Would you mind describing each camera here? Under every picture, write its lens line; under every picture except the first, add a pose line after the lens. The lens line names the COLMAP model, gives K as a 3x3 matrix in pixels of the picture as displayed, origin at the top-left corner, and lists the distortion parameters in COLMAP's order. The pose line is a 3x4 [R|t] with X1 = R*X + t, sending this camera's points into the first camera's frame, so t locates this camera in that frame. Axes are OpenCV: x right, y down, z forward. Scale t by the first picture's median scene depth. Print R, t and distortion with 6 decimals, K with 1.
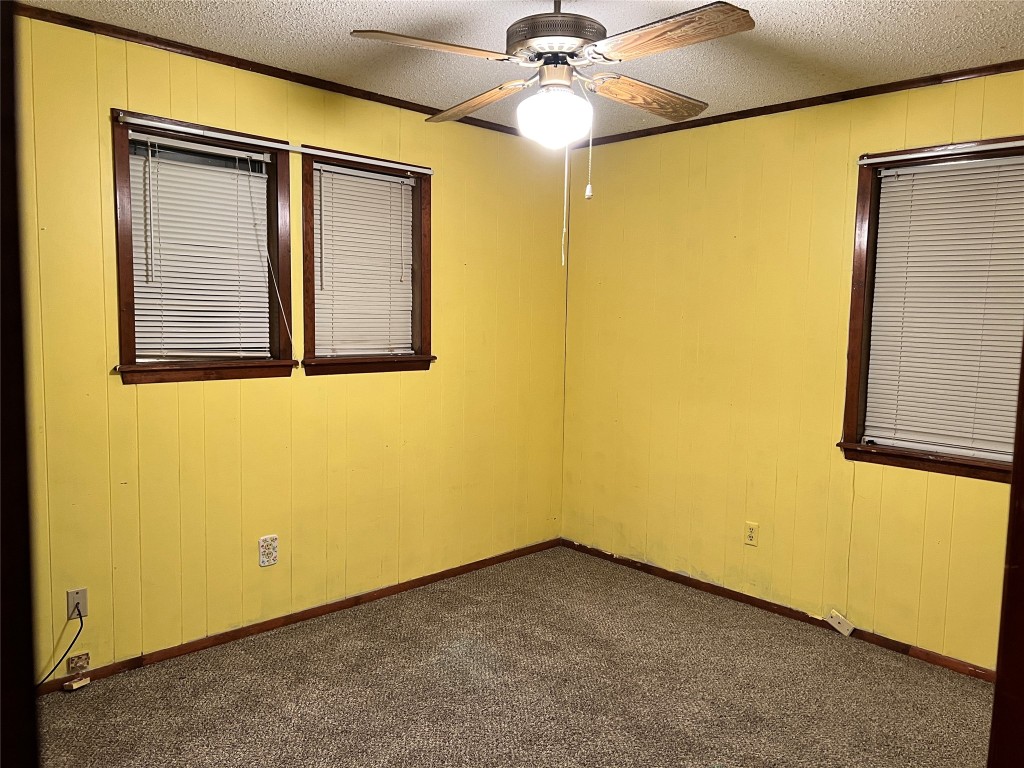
lens RADIAL K [[781.2, 0, 528.4], [0, 781.2, 386.0], [0, 0, 1]] dist [0.073905, -0.087560]
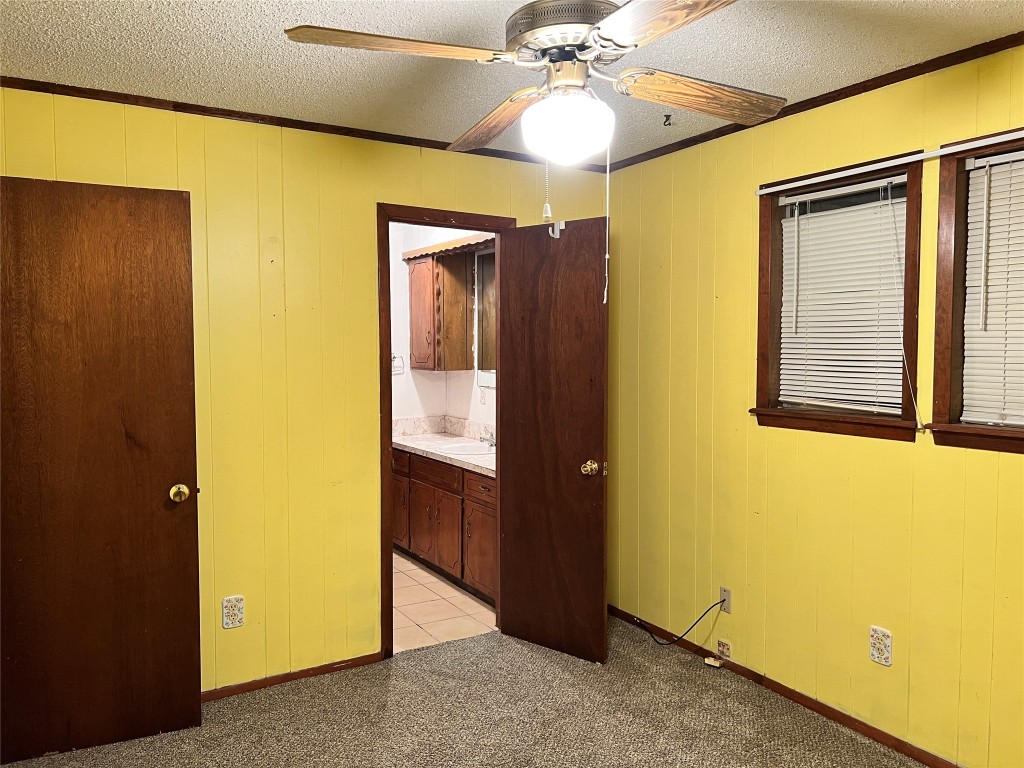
lens RADIAL K [[781.2, 0, 528.4], [0, 781.2, 386.0], [0, 0, 1]] dist [0.073905, -0.087560]
pose [[-0.241810, 0.029120, -0.969887, 0.582619], [-0.098750, 0.993621, 0.054453, -0.075854], [0.965286, 0.108944, -0.237392, 0.835916]]
